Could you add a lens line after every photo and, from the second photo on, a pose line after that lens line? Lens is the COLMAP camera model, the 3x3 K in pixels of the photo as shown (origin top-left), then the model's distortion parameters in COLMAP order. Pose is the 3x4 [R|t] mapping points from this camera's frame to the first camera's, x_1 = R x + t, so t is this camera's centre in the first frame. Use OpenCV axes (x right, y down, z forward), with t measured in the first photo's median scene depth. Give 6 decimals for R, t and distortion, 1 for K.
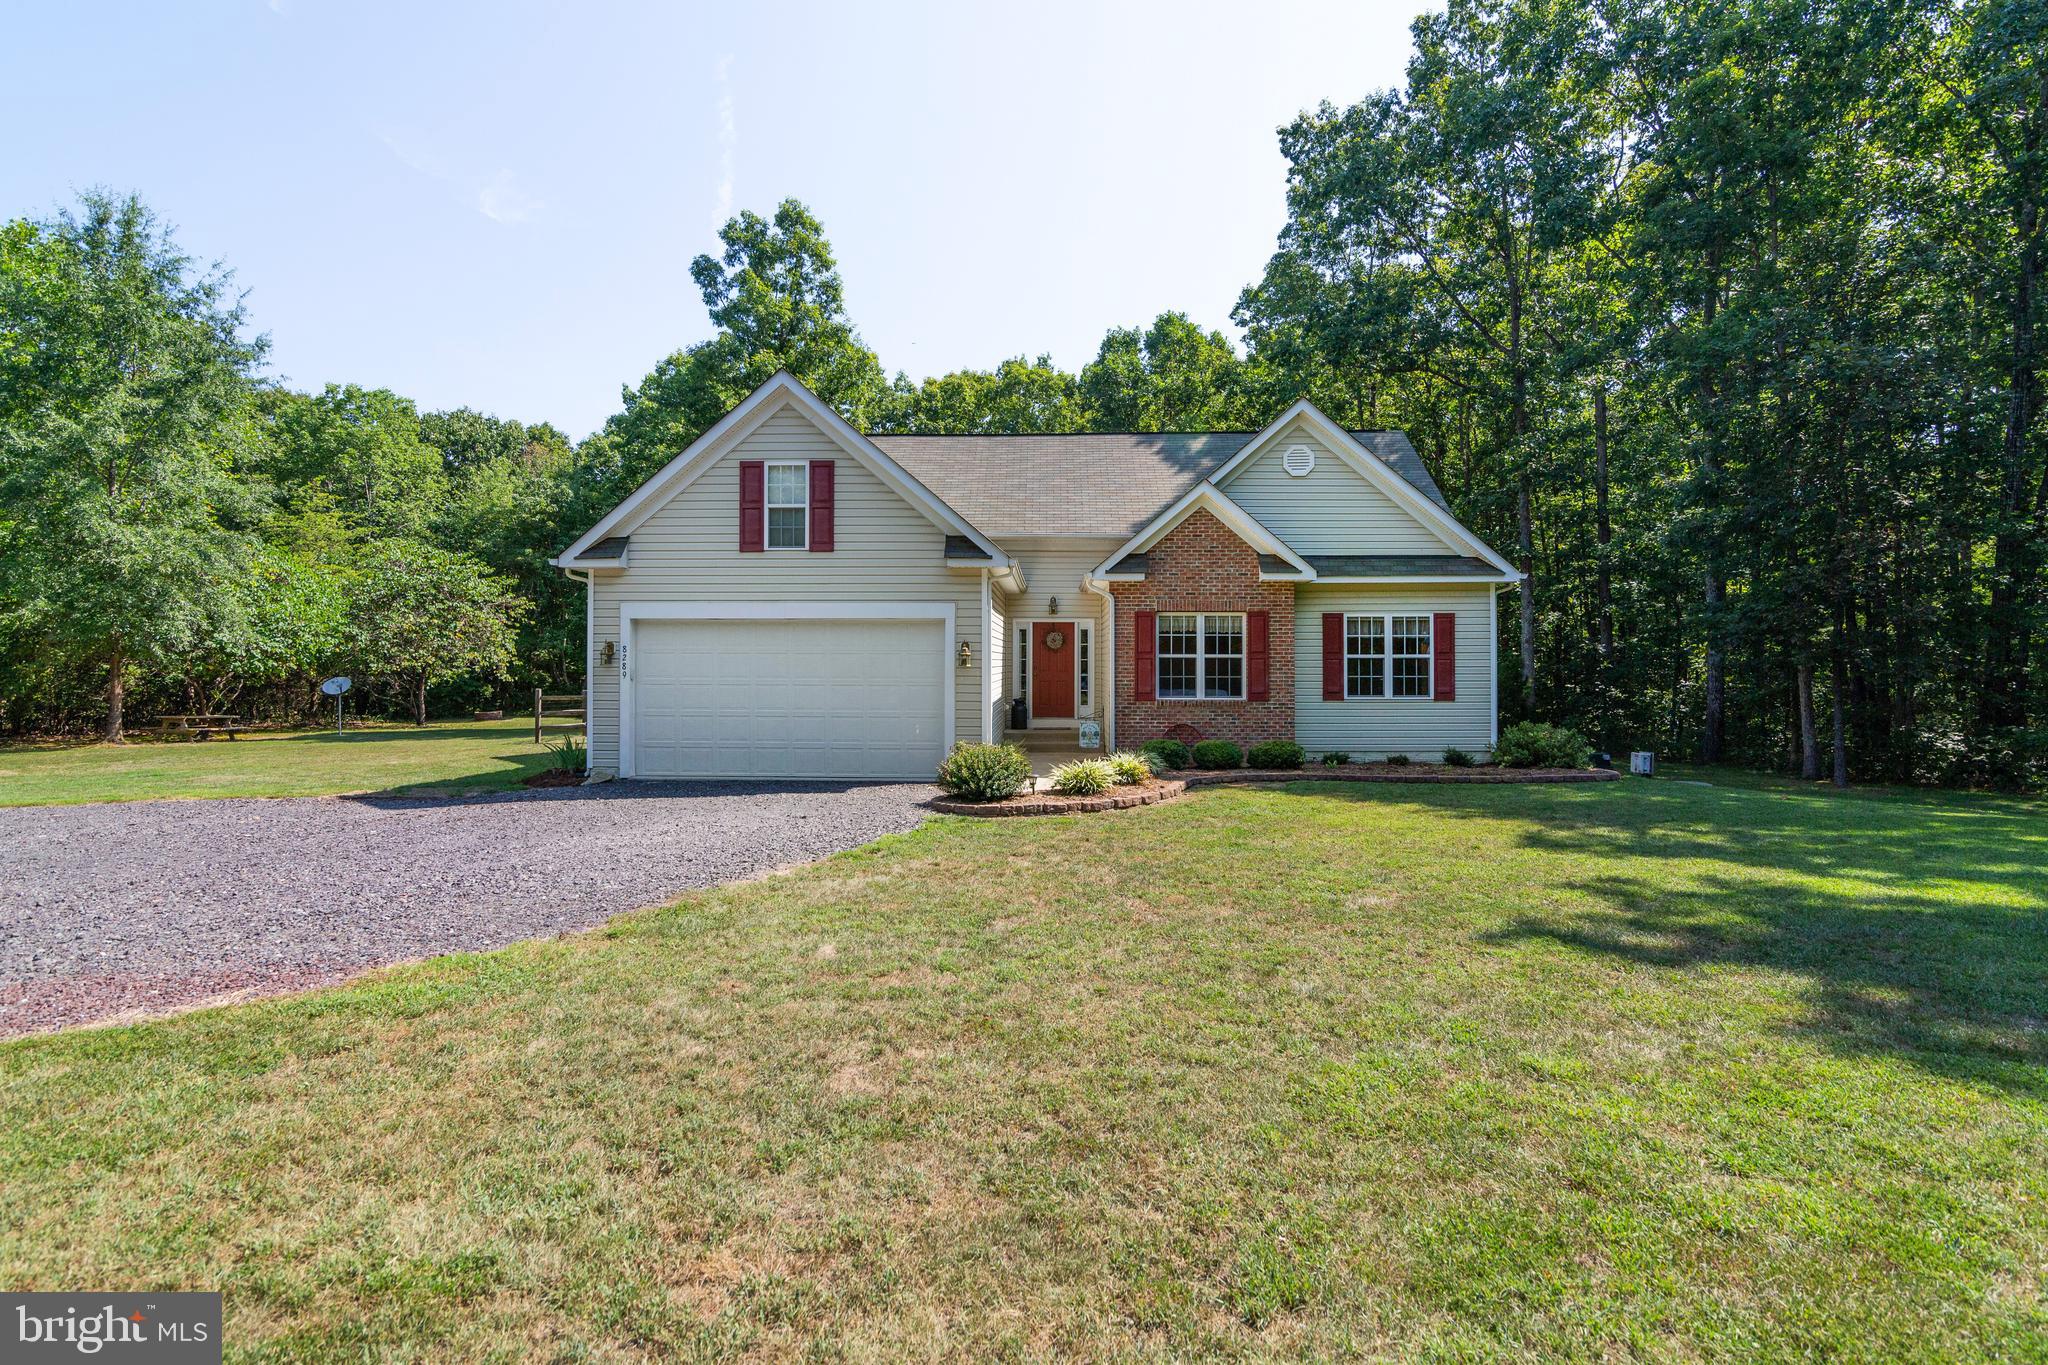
lens RADIAL K [[1010.2, 0, 1051.8], [0, 1010.2, 662.9], [0, 0, 1]] dist [0.000821, -0.000309]
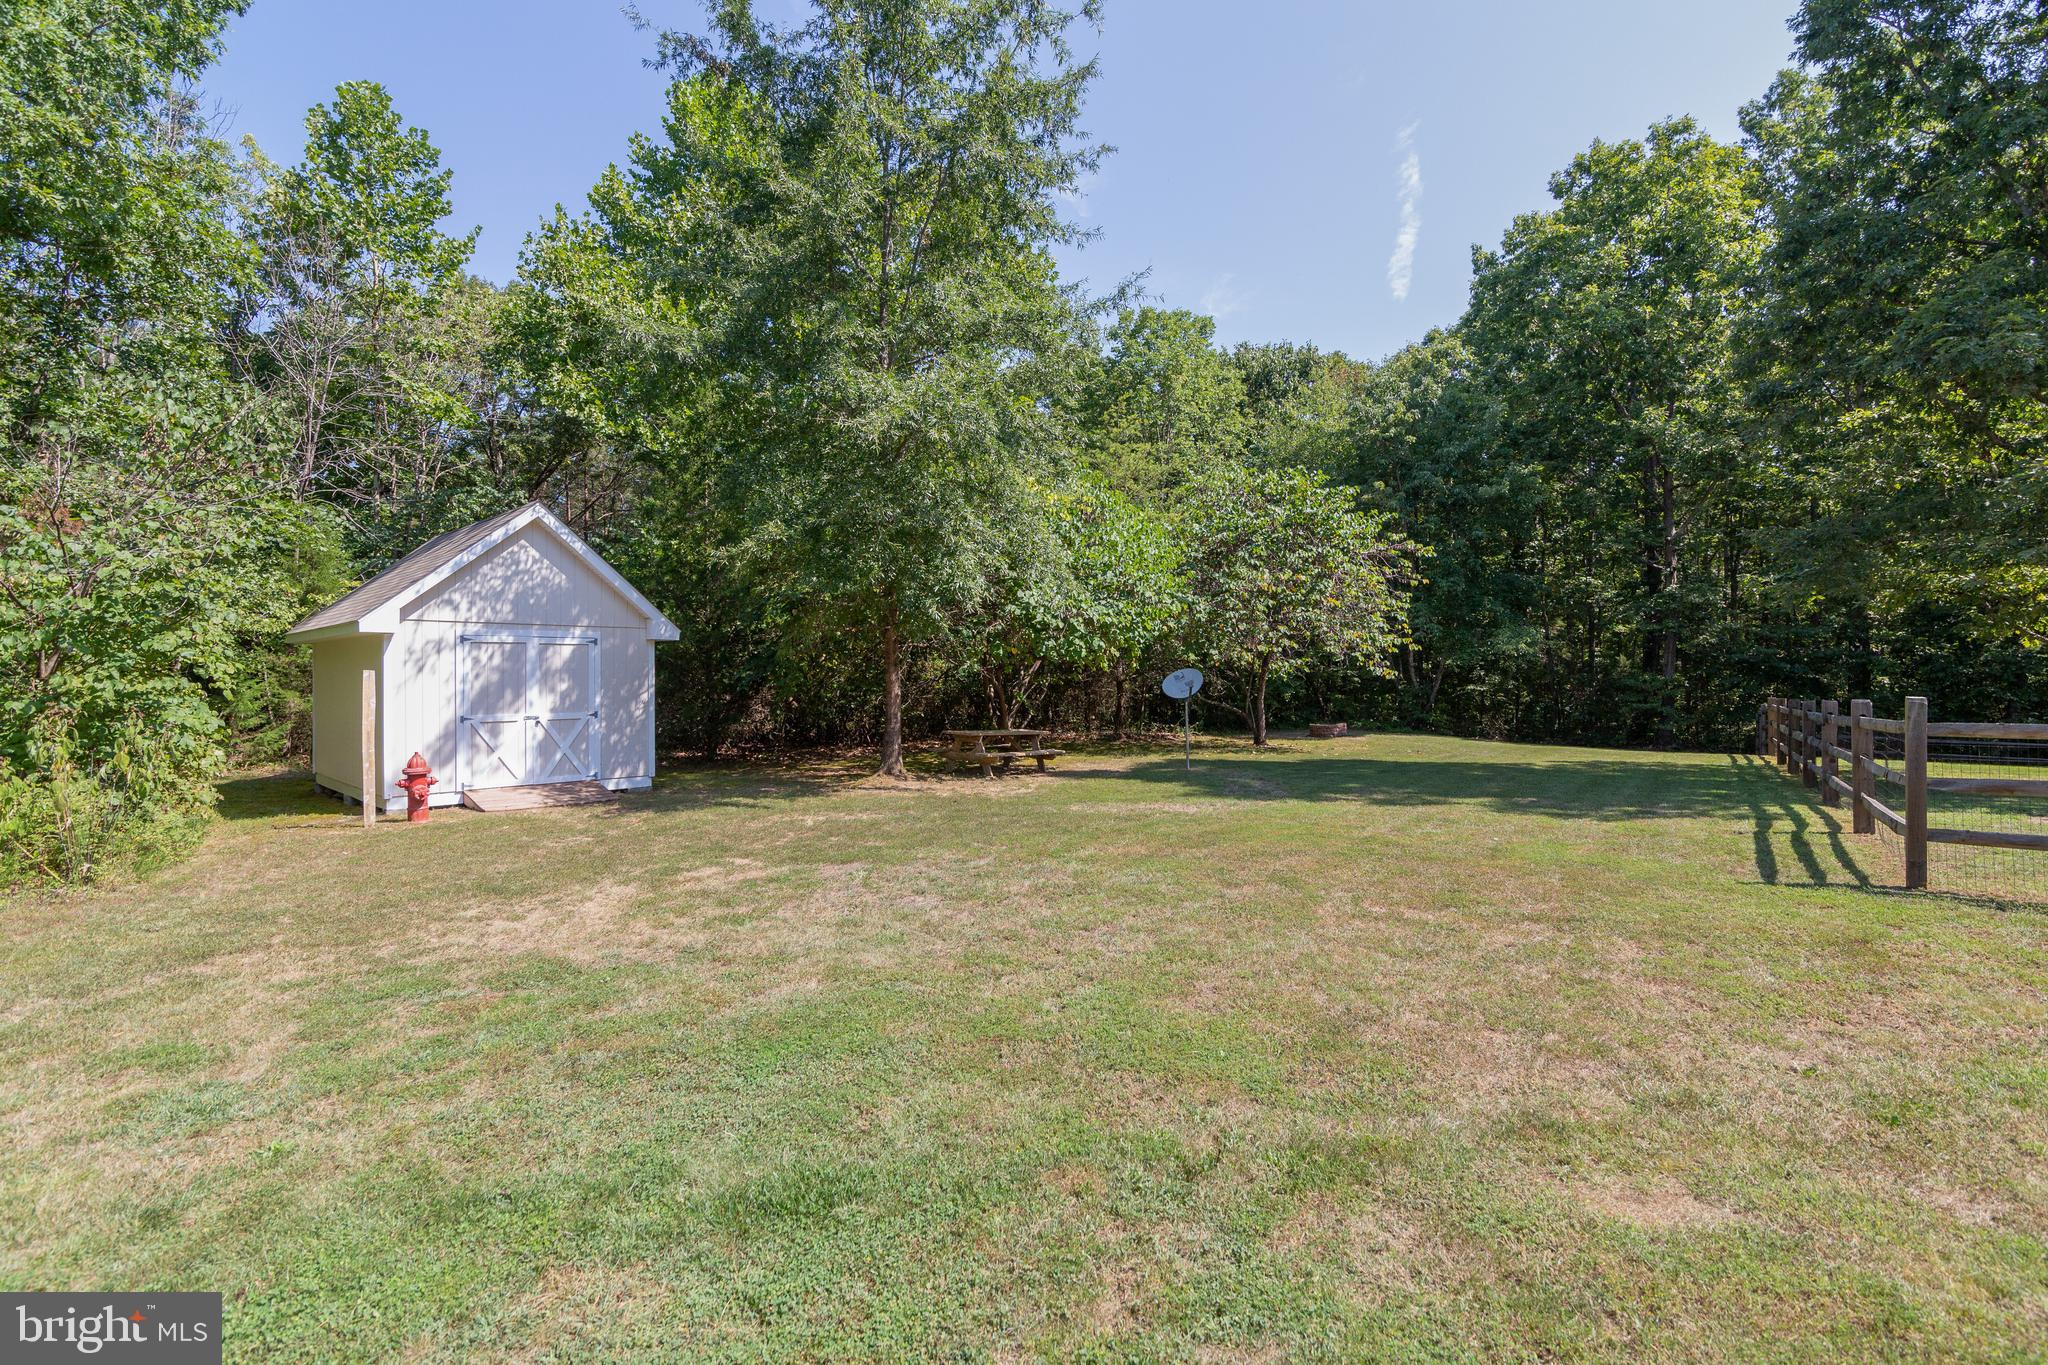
lens RADIAL K [[936.5, 0, 1021.2], [0, 936.5, 691.6], [0, 0, 1]] dist [-0.000005, -0.002378]
pose [[0.774079, 0.007467, -0.633045, -0.606462], [0.009171, 0.999693, 0.023005, 0.019095], [0.633022, -0.023613, 0.773773, 0.727456]]
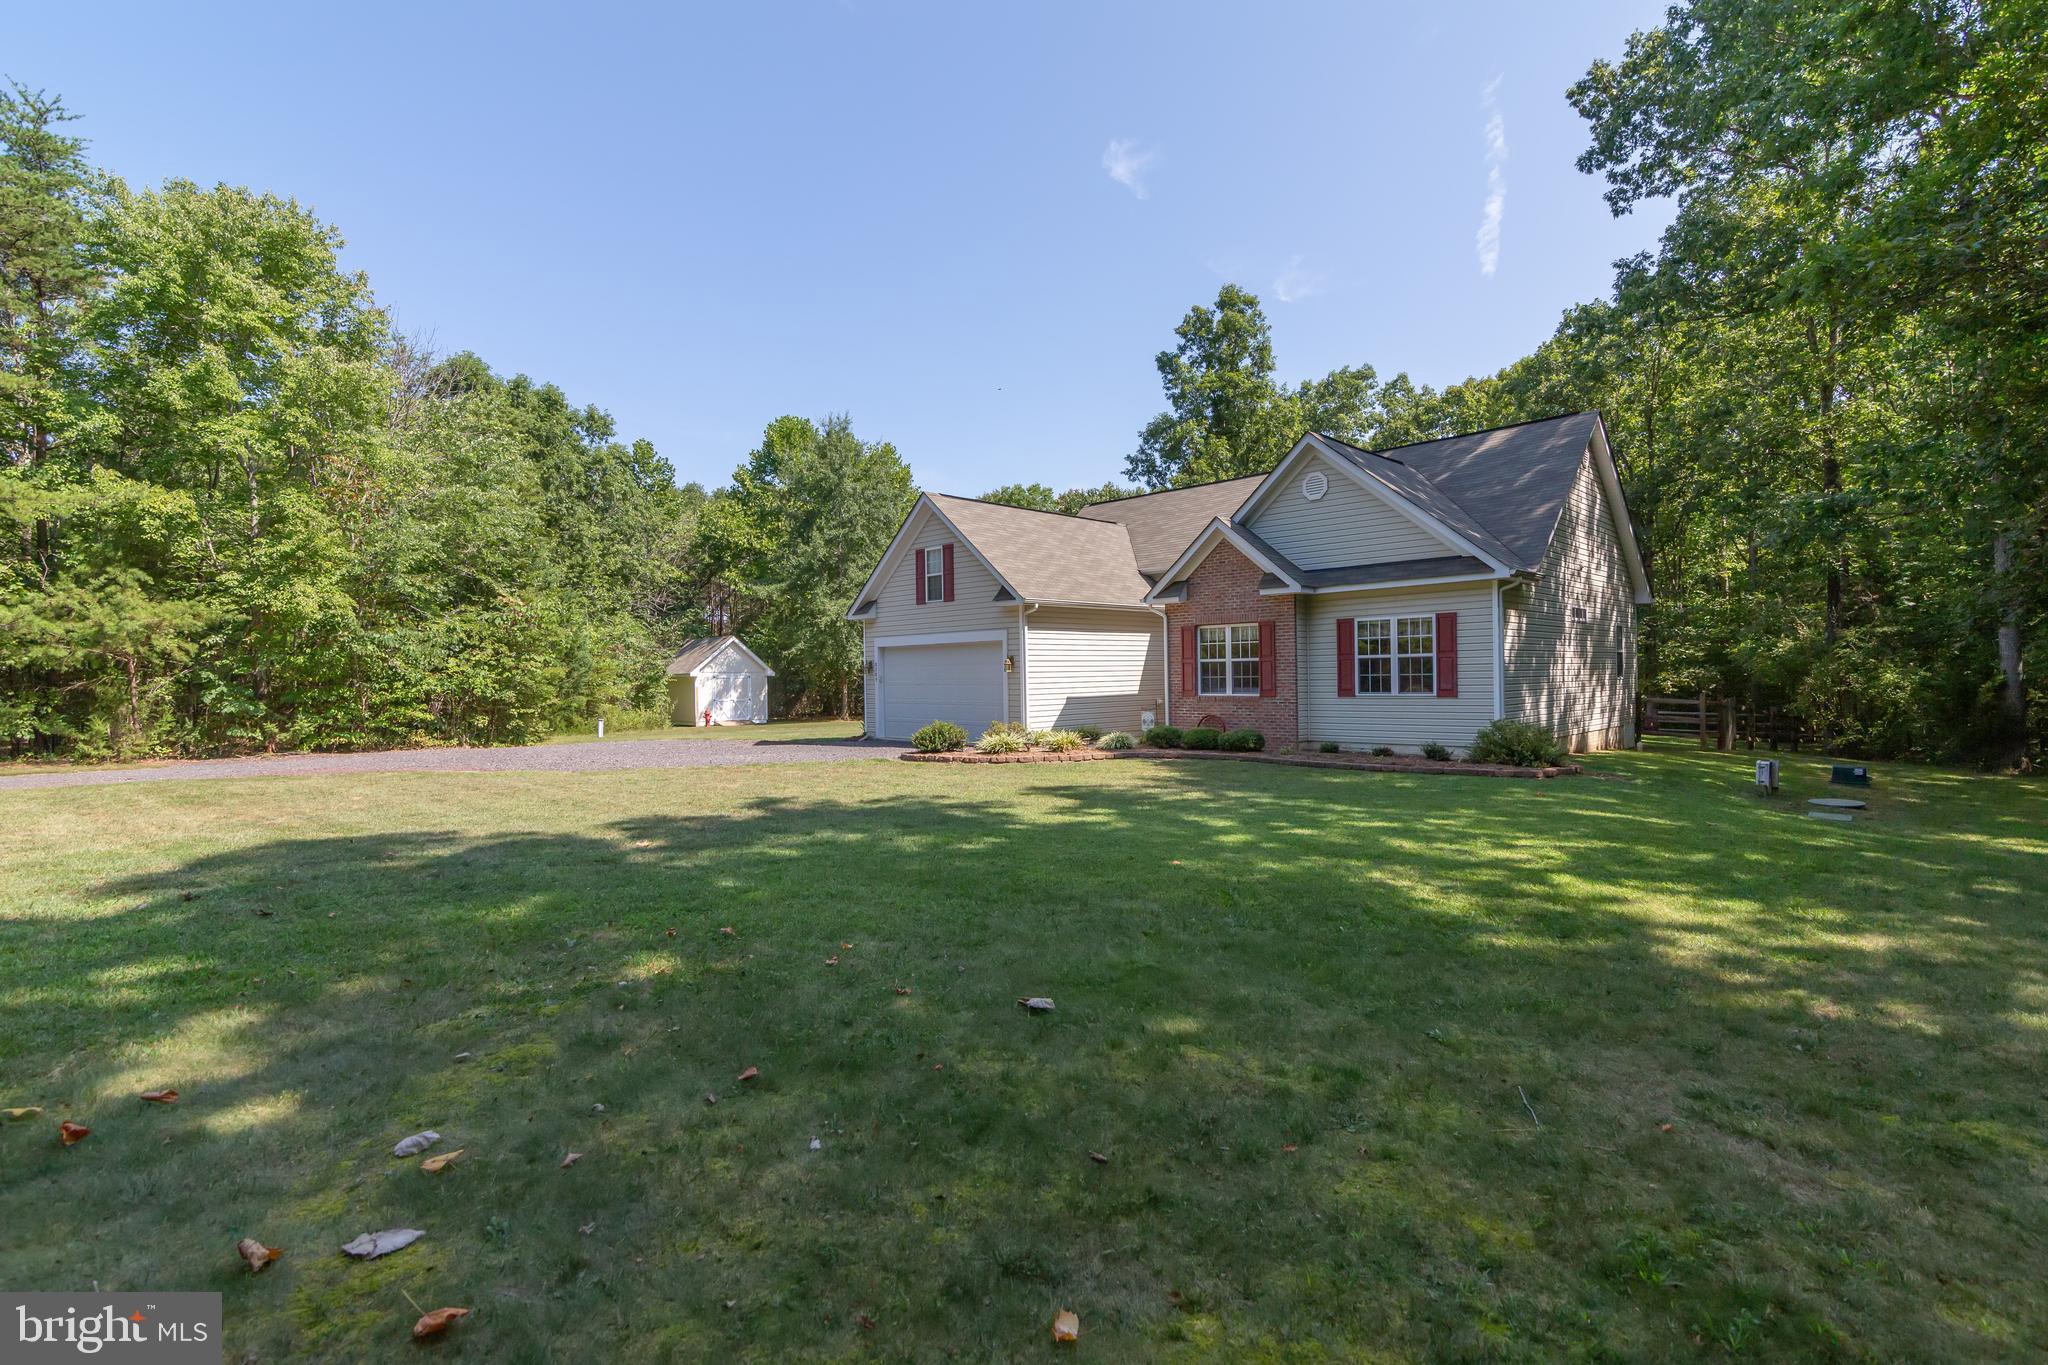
lens RADIAL K [[936.5, 0, 1029.3], [0, 936.5, 682.5], [0, 0, 1]] dist [-0.000005, -0.002378]
pose [[0.728978, -0.007569, -0.684495, 0.550473], [0.020952, 0.999717, 0.011259, 0.001854], [0.684216, -0.022549, 0.728931, 0.004619]]
